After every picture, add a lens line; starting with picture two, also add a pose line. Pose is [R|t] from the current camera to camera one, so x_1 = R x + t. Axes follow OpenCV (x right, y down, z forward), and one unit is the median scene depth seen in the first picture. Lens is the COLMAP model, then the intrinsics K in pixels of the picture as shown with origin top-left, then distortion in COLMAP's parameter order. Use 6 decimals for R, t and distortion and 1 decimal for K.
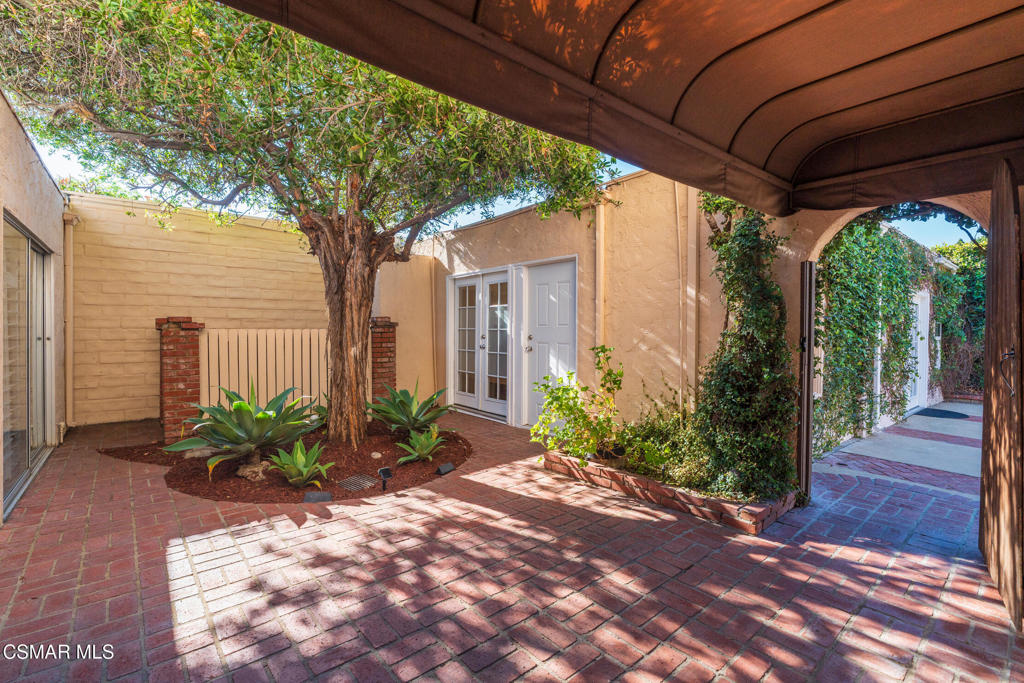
lens RADIAL K [[459.3, 0, 511.0], [0, 459.3, 334.8], [0, 0, 1]] dist [-0.005553, -0.000159]
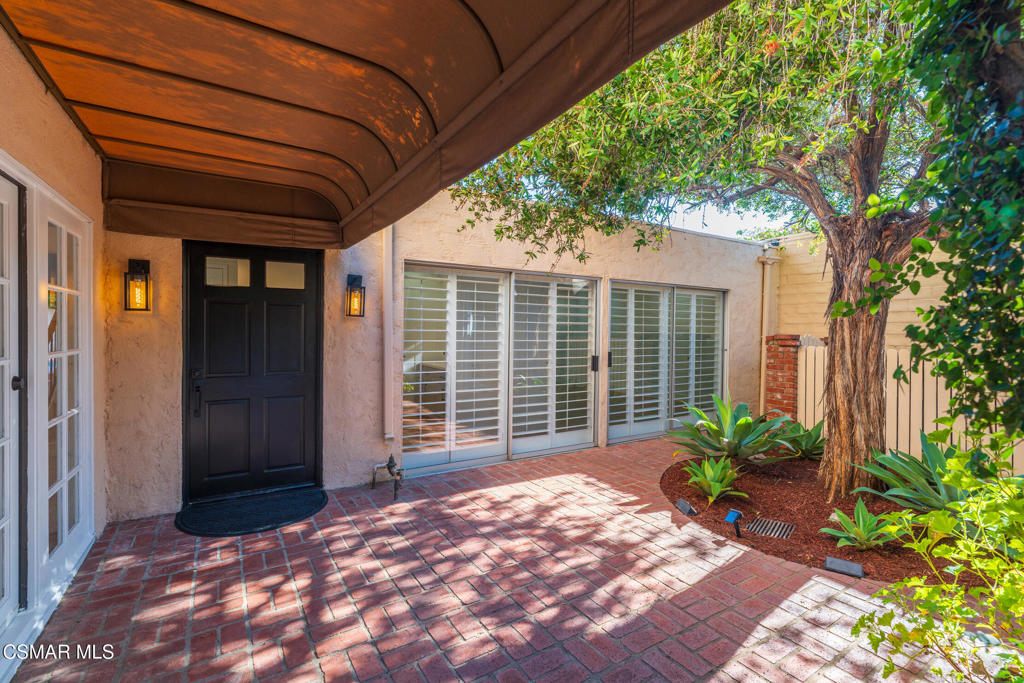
lens RADIAL K [[459.3, 0, 511.0], [0, 459.3, 340.5], [0, 0, 1]] dist [-0.005553, -0.000159]
pose [[-0.137828, 0.004257, -0.990447, 0.968743], [-0.021211, 0.999749, 0.007248, -0.038464], [0.990229, 0.022008, -0.137704, 1.019160]]
